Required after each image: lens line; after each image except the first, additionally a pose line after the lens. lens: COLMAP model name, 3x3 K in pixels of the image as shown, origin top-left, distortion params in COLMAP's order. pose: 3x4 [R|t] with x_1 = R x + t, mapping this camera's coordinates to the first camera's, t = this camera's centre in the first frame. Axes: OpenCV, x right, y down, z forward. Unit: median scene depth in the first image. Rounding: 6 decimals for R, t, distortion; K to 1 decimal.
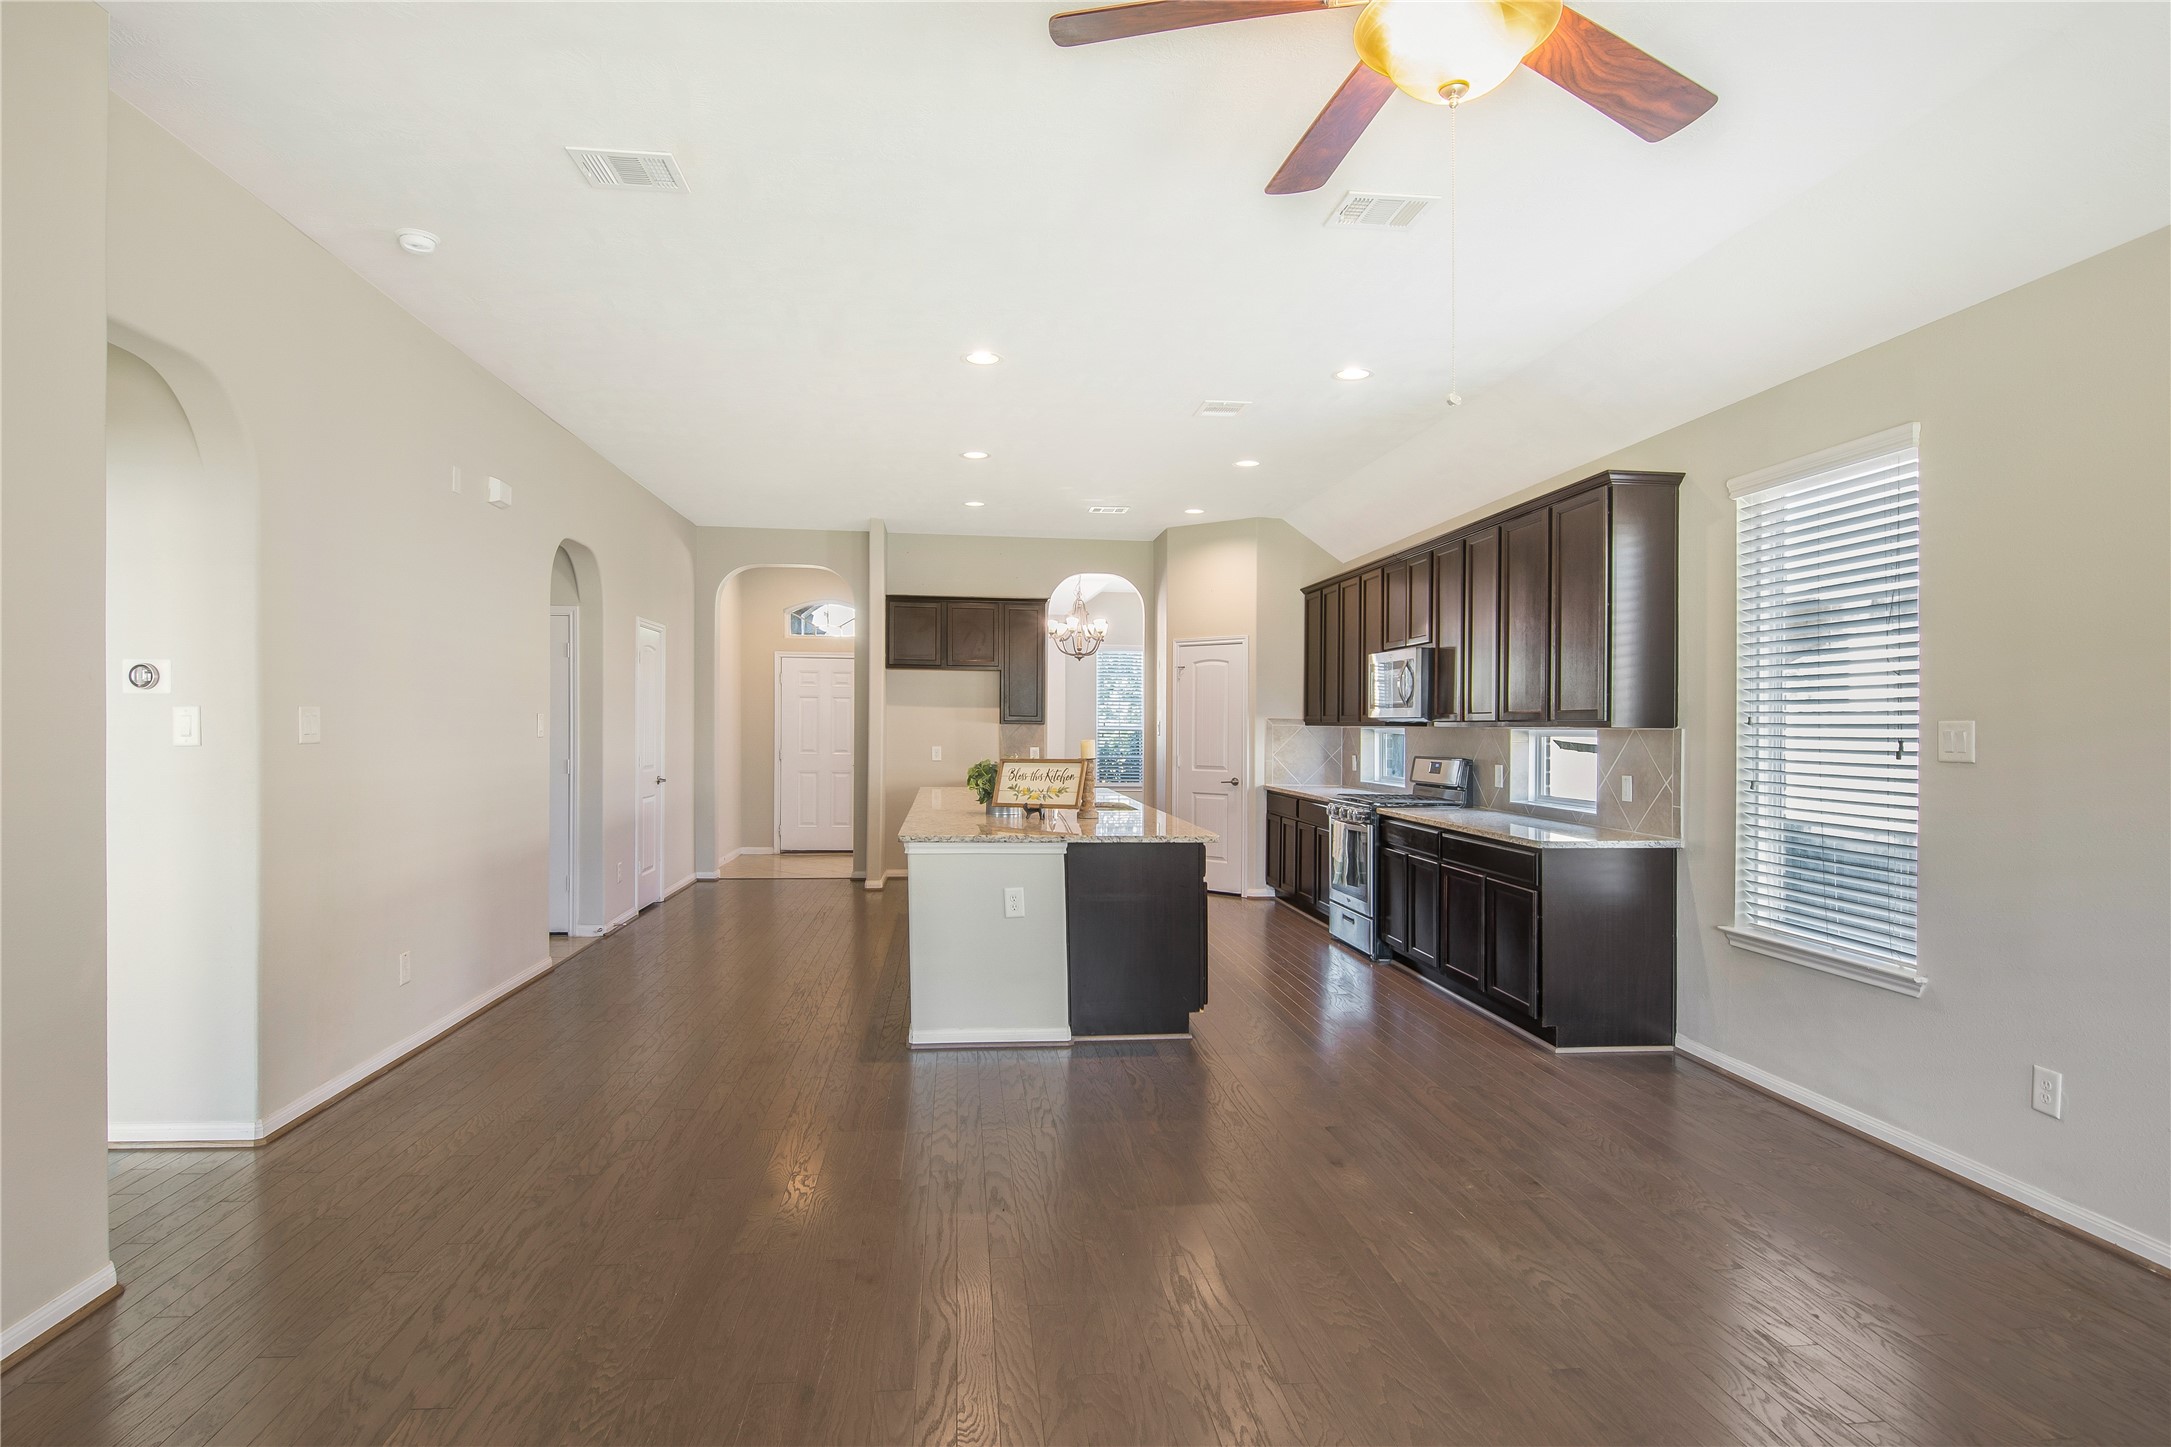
lens RADIAL K [[1135.8, 0, 1081.9], [0, 1135.8, 719.1], [0, 0, 1]] dist [0.002472, -0.003502]
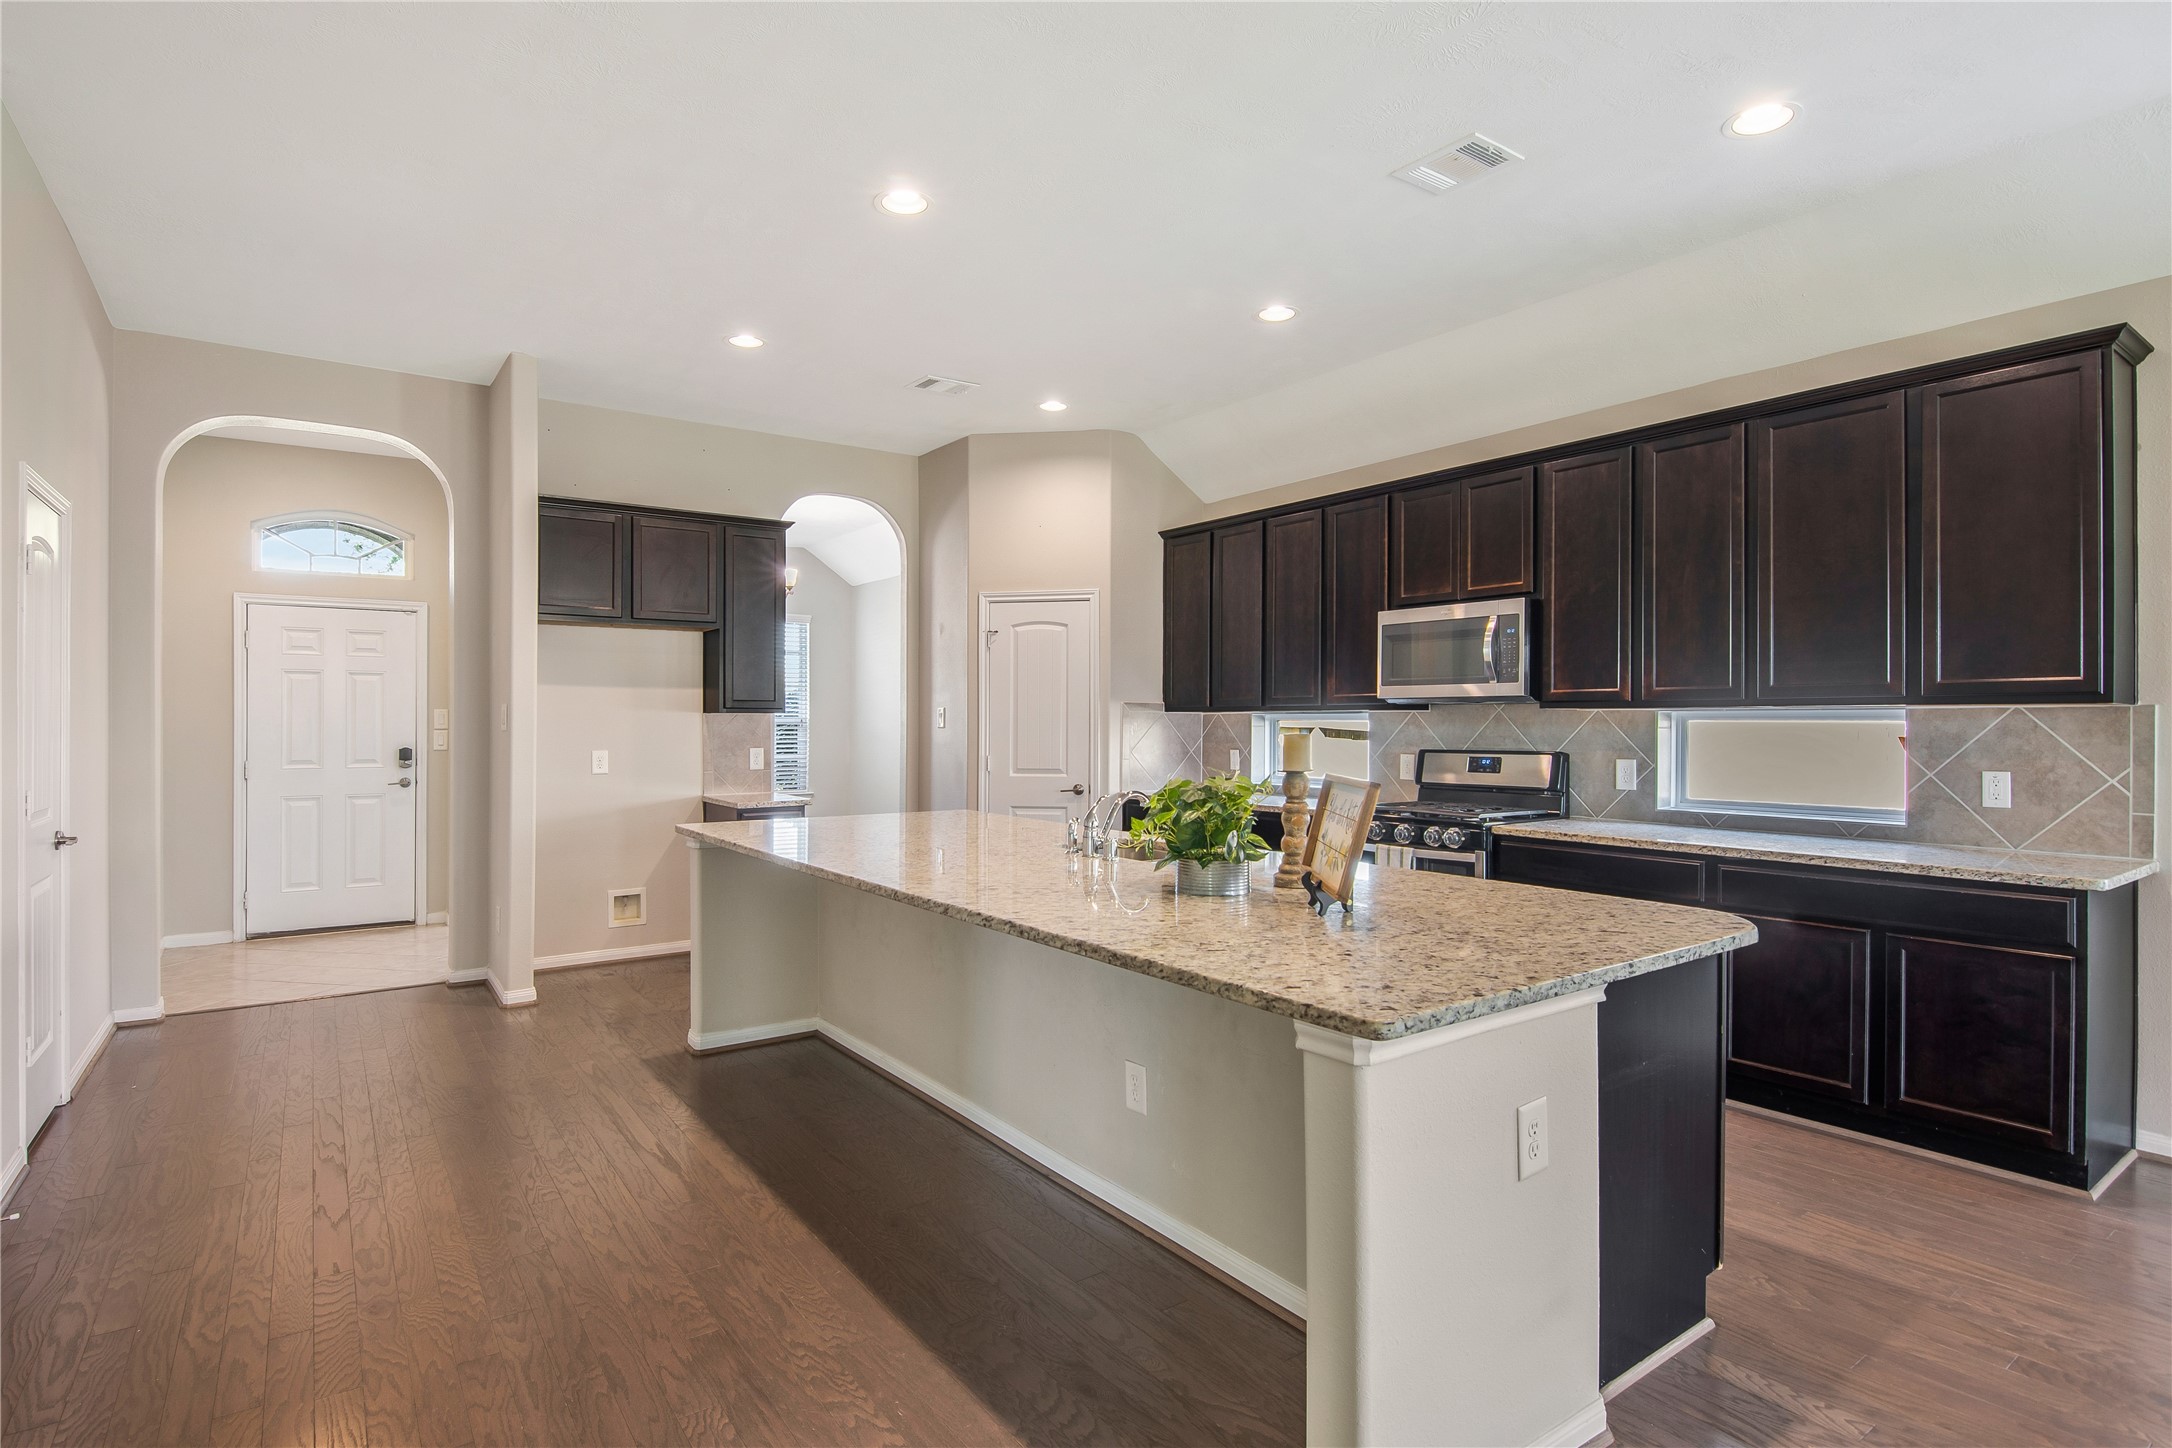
lens RADIAL K [[1094.5, 0, 1079.0], [0, 1094.5, 698.4], [0, 0, 1]] dist [0.003197, -0.012265]
pose [[0.874986, -0.001300, 0.484146, -0.232417], [0.006340, 0.999941, -0.008774, 0.003287], [-0.484106, 0.010747, 0.874943, 0.434617]]
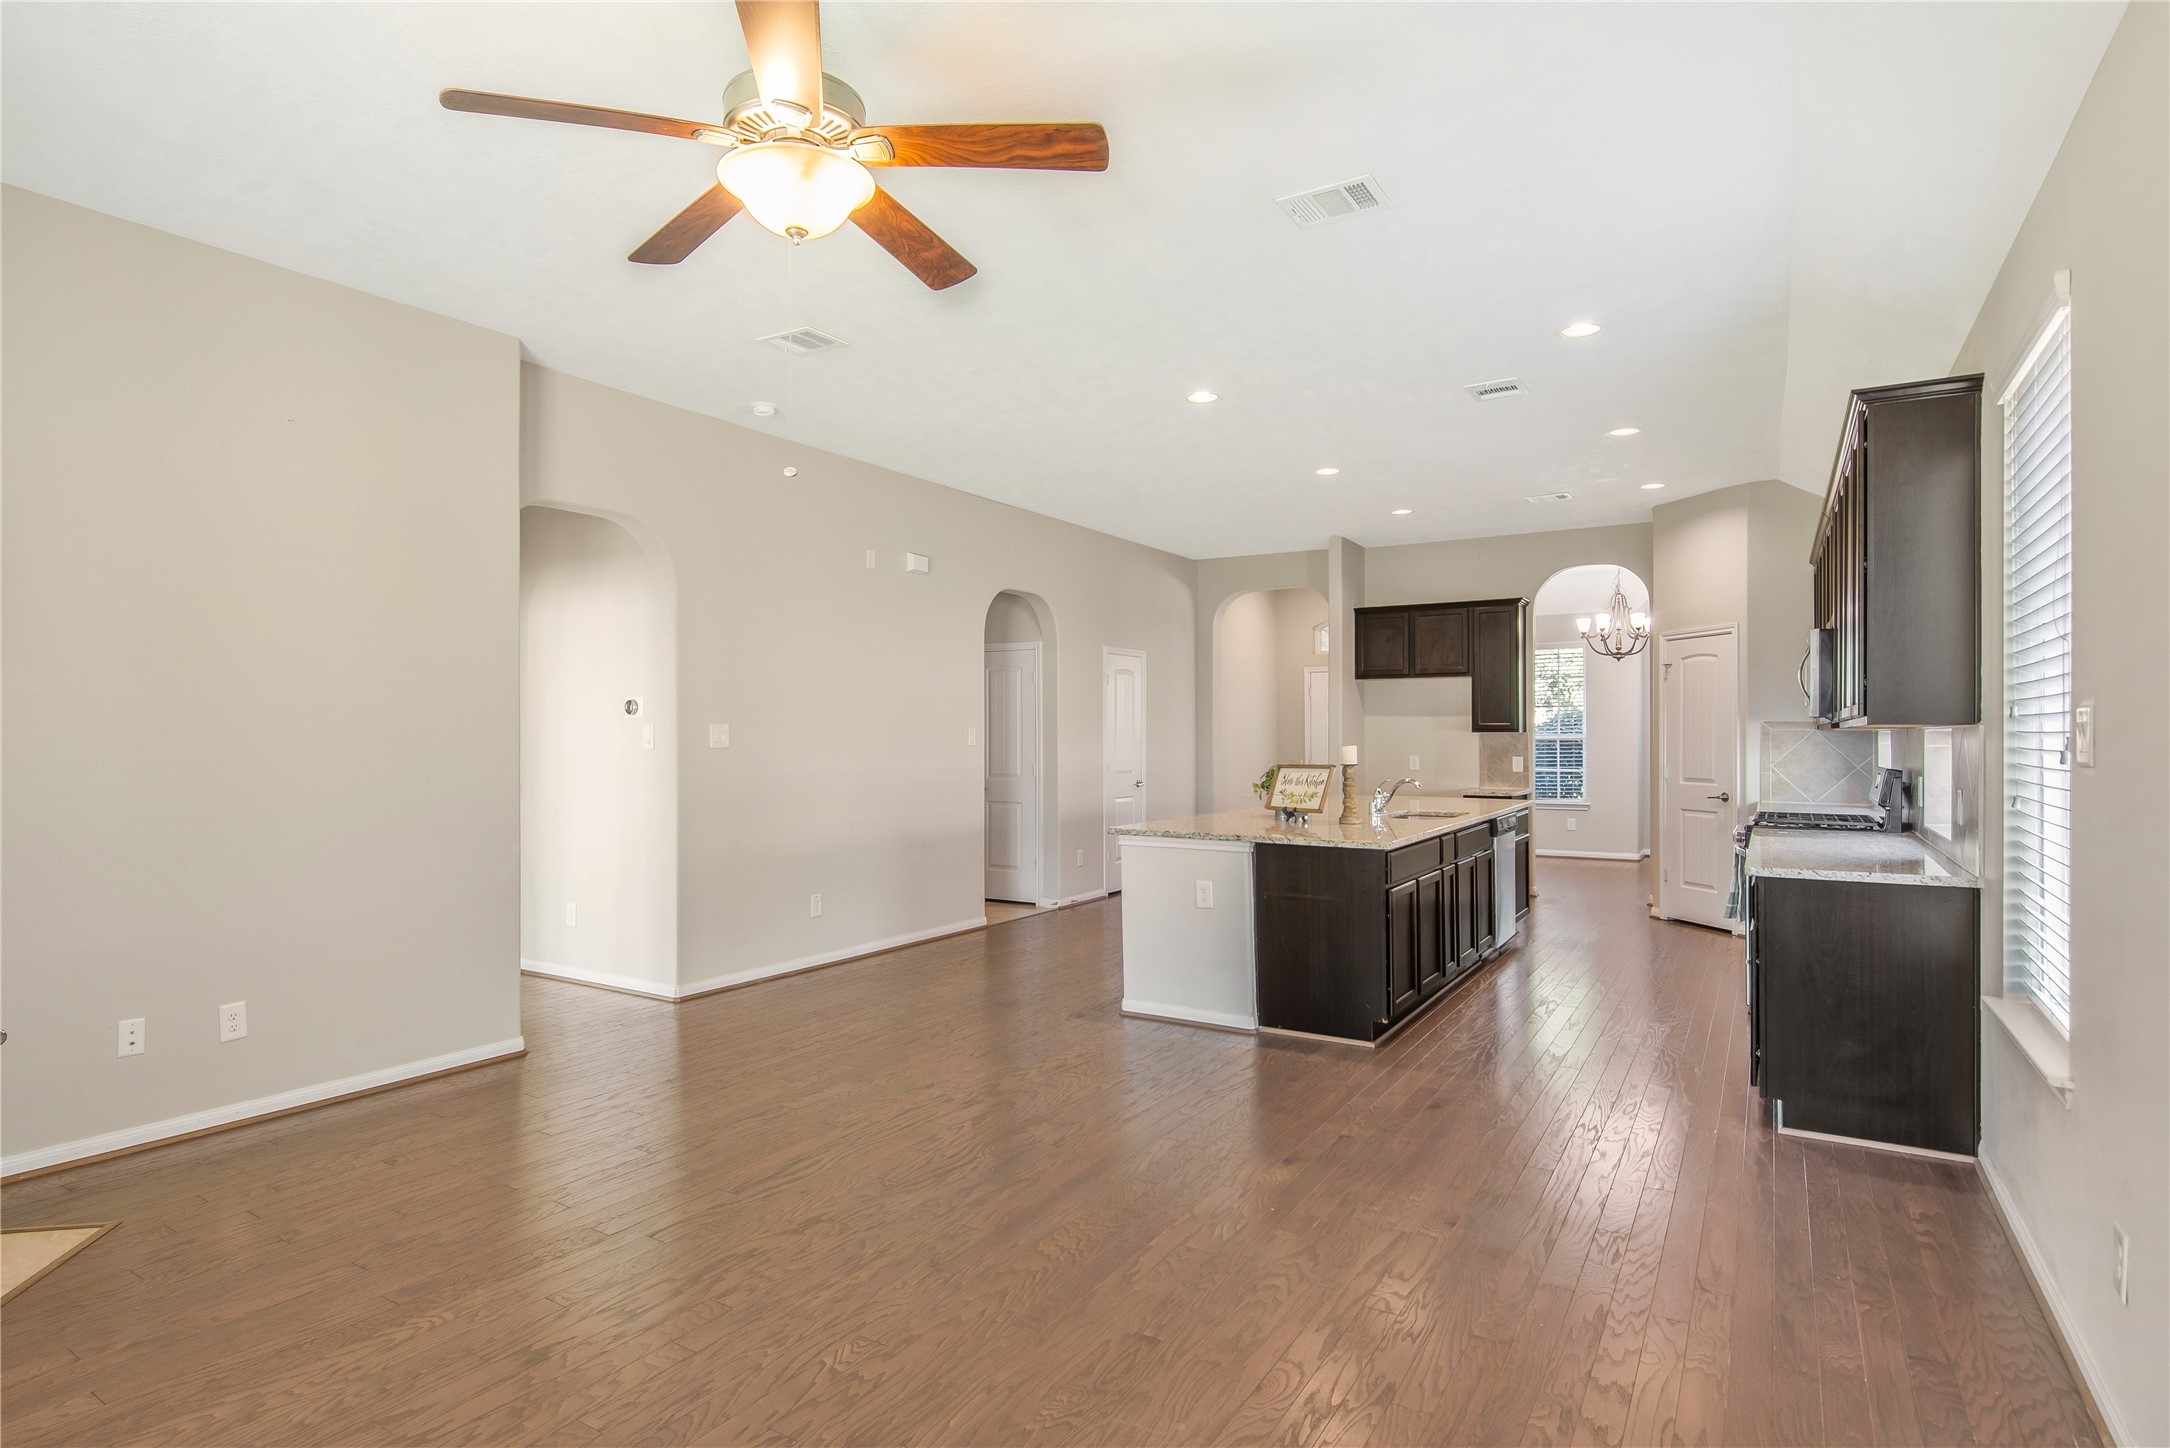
lens RADIAL K [[1135.3, 0, 1086.5], [0, 1135.3, 731.3], [0, 0, 1]] dist [0.002472, -0.003502]
pose [[0.791964, -0.012080, -0.610448, 0.310729], [0.011382, 0.999923, -0.005020, 0.005435], [0.610461, -0.002972, 0.792040, 0.041076]]
